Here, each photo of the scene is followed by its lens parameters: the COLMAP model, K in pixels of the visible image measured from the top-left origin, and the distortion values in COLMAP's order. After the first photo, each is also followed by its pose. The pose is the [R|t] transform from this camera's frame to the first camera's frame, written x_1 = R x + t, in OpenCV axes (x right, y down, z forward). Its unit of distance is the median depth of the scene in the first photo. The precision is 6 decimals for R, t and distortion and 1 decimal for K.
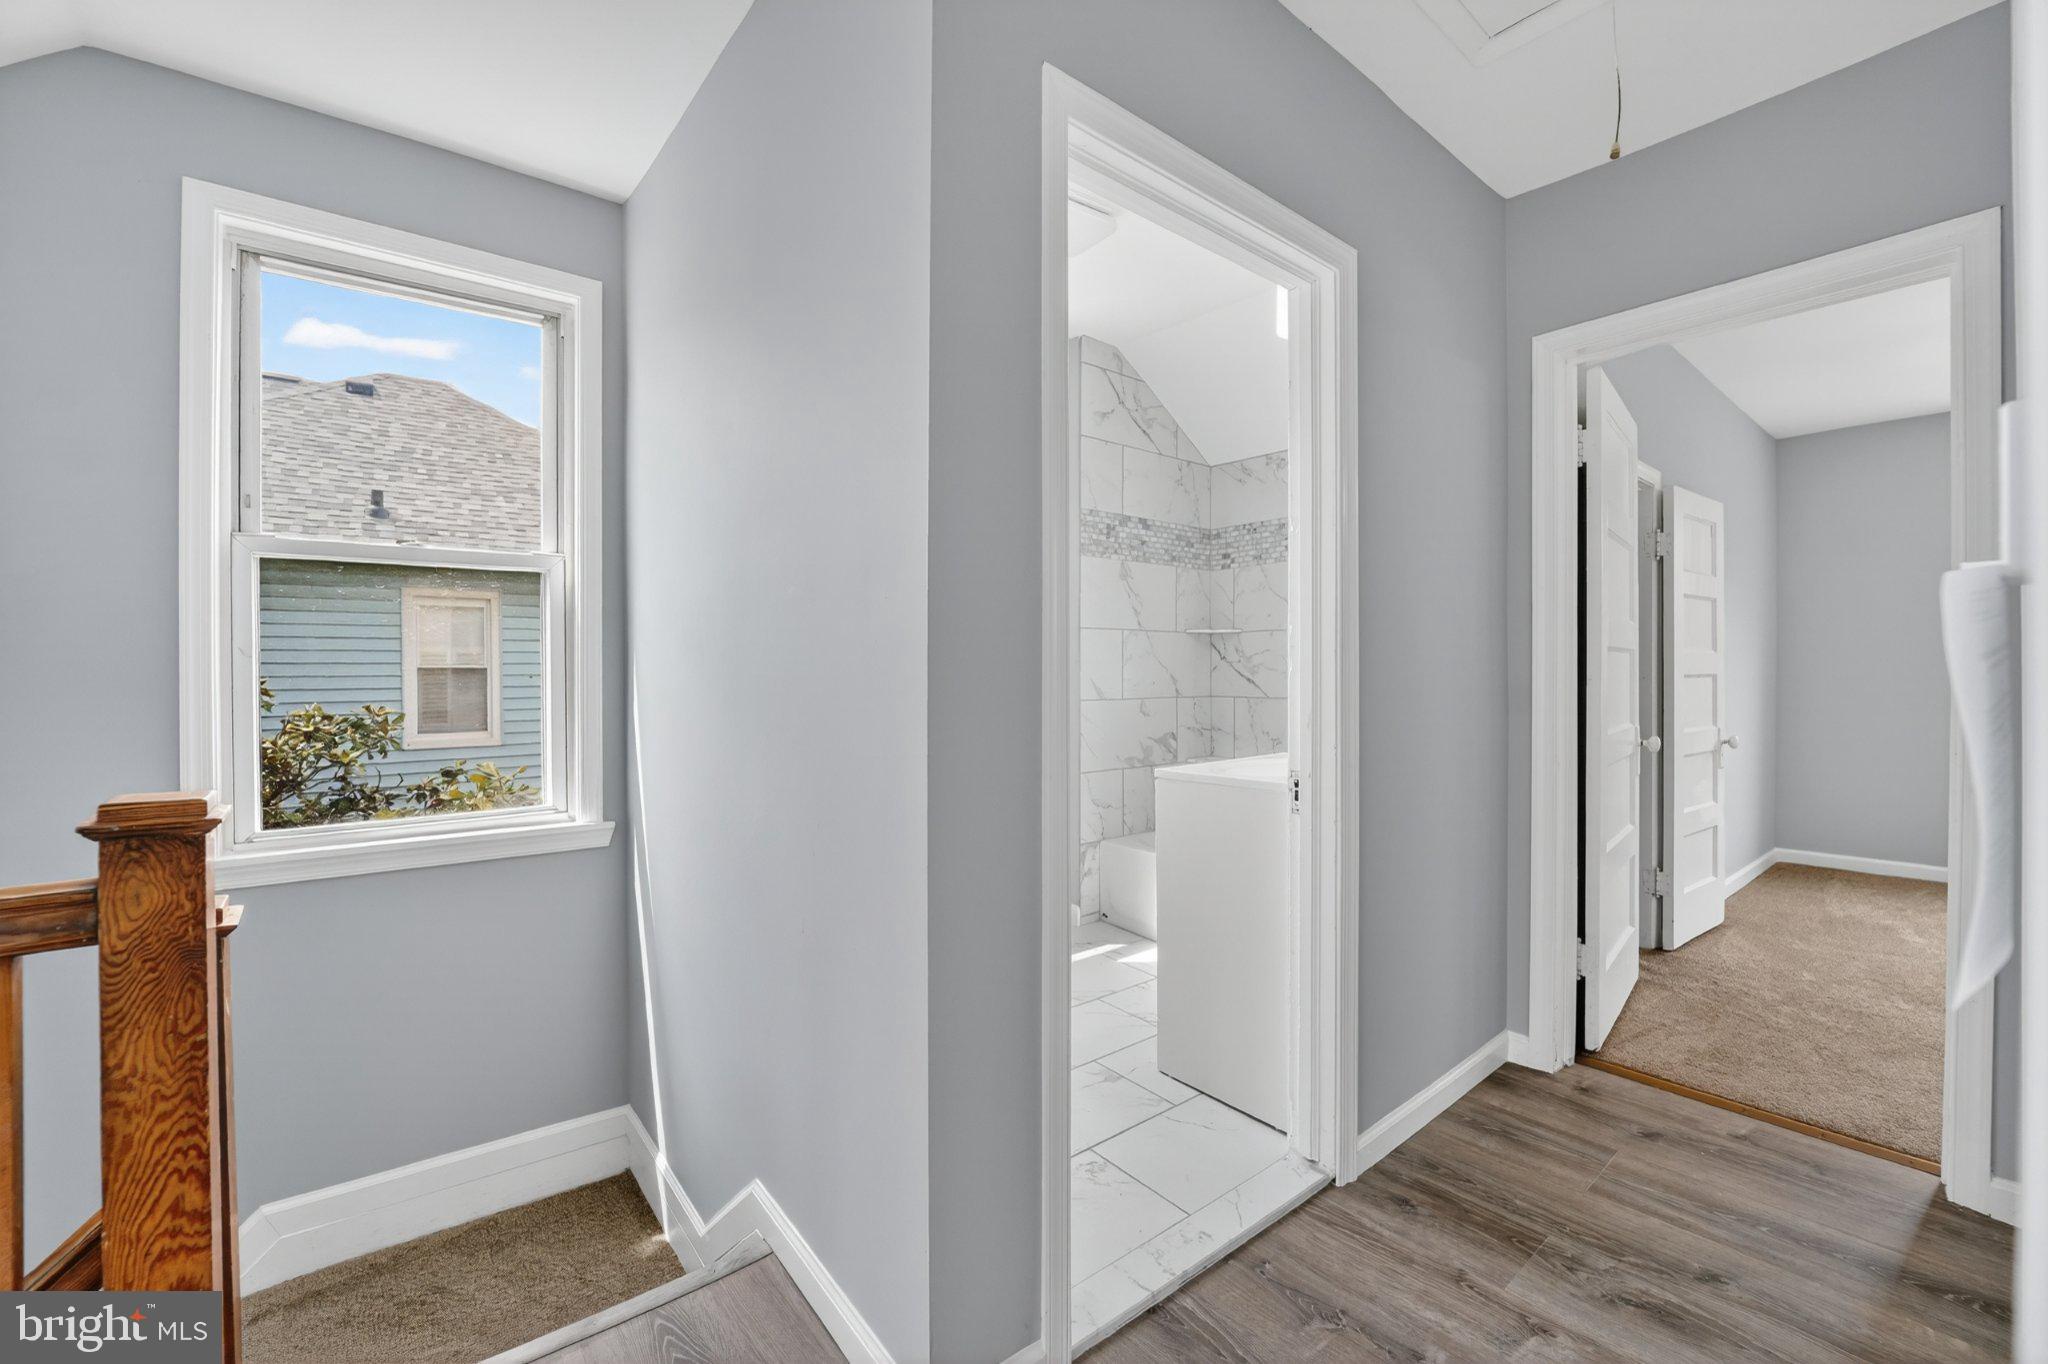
lens RADIAL K [[839.2, 0, 1030.6], [0, 839.2, 673.1], [0, 0, 1]] dist [-0.023414, 0.000205]
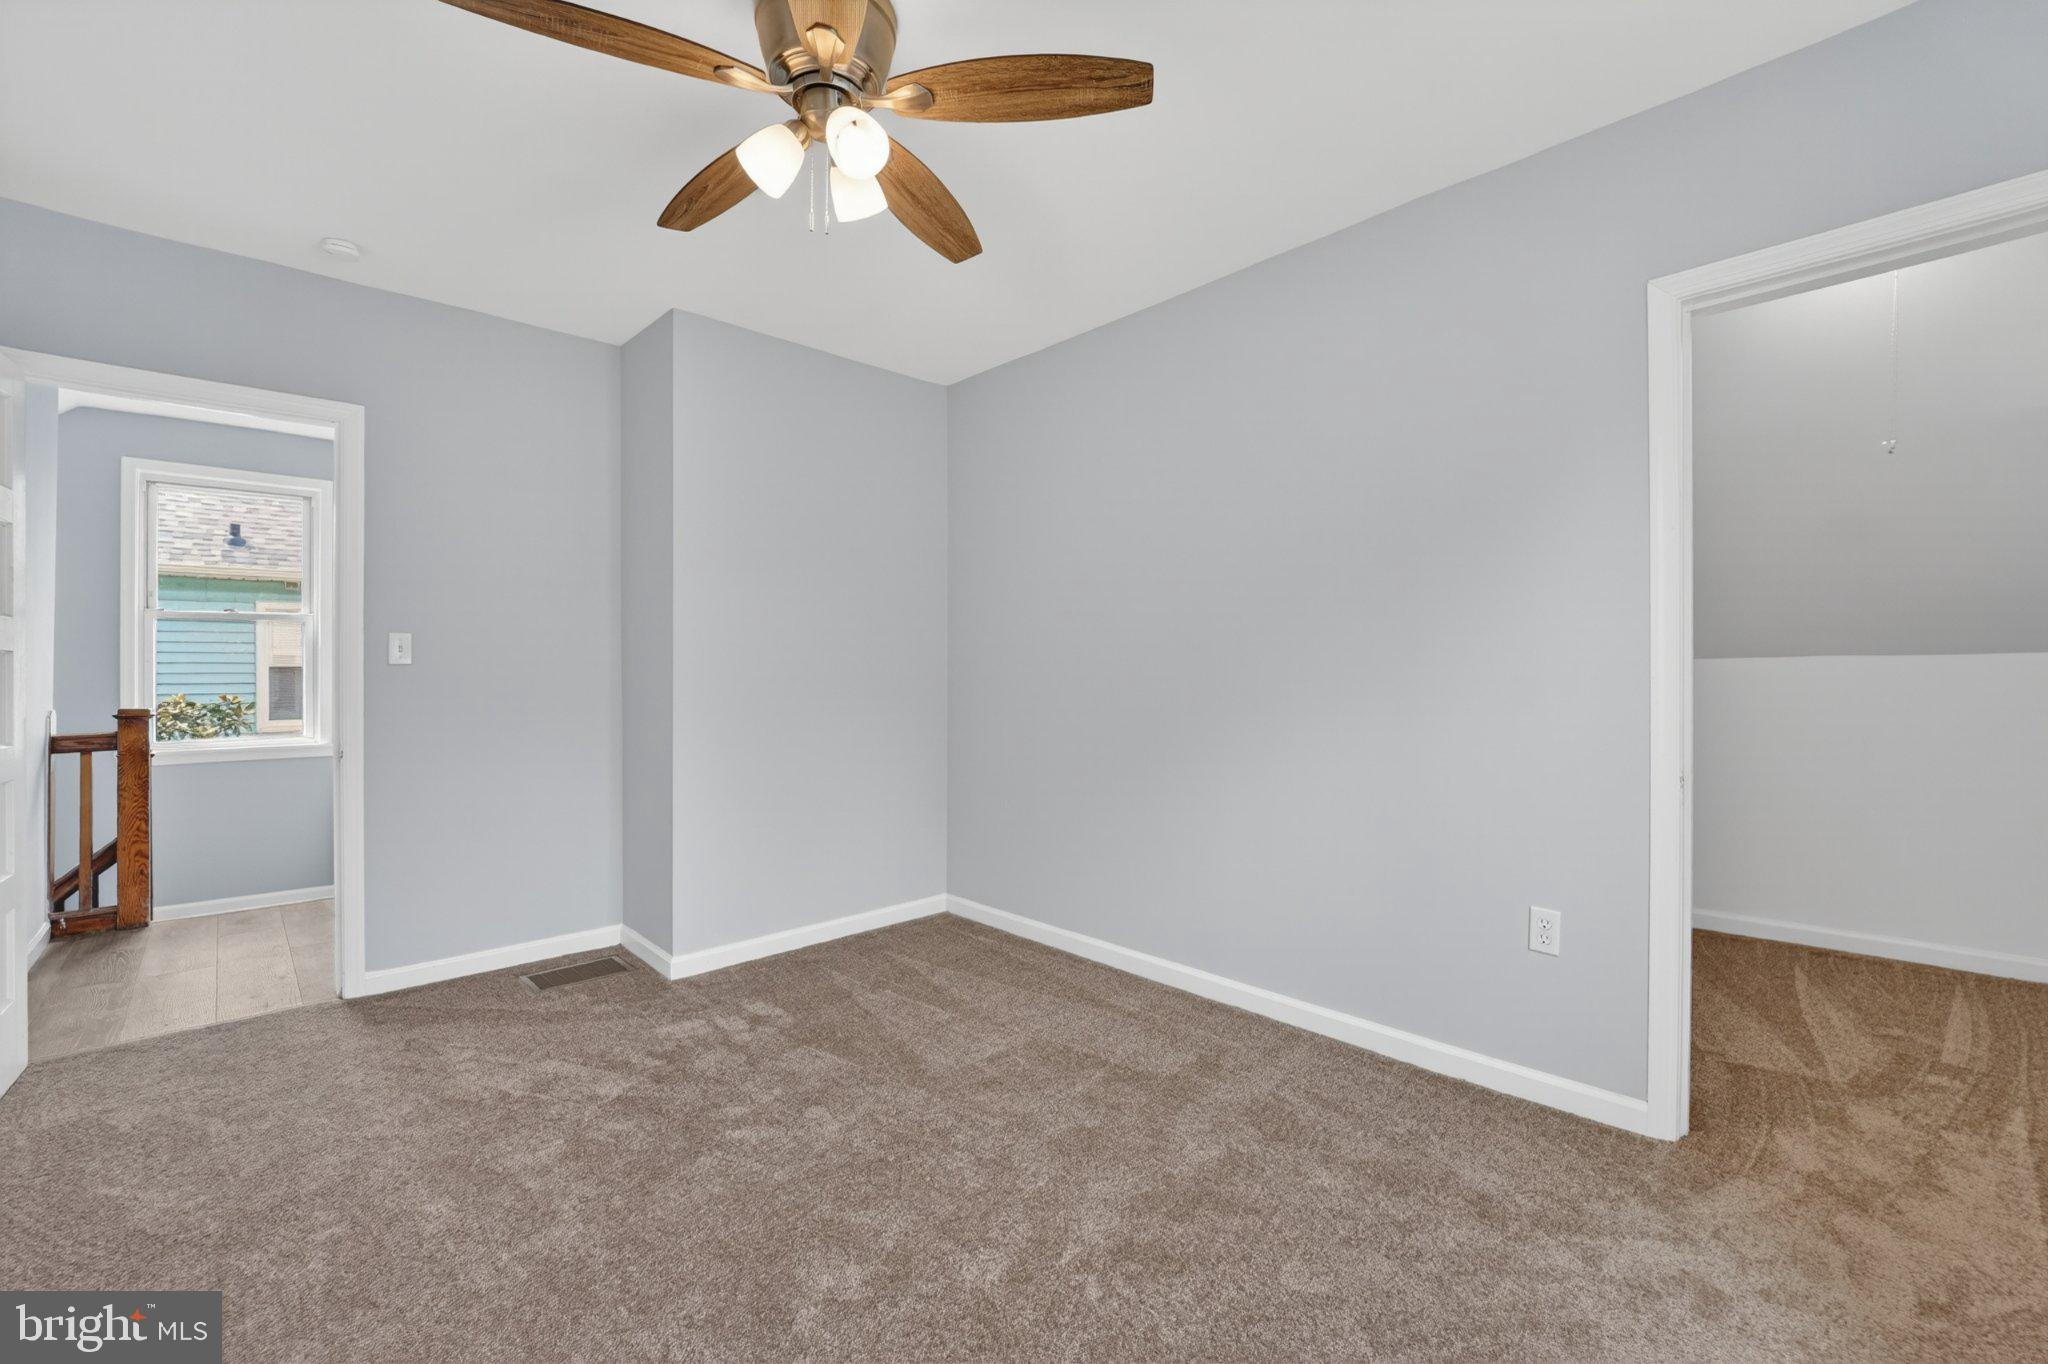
lens RADIAL K [[839.2, 0, 1032.9], [0, 839.2, 668.9], [0, 0, 1]] dist [-0.023414, 0.000205]
pose [[0.995725, 0.001918, 0.092345, 0.345825], [-0.001598, 0.999992, -0.003535, -0.000873], [-0.092351, 0.003373, 0.995721, -0.402783]]
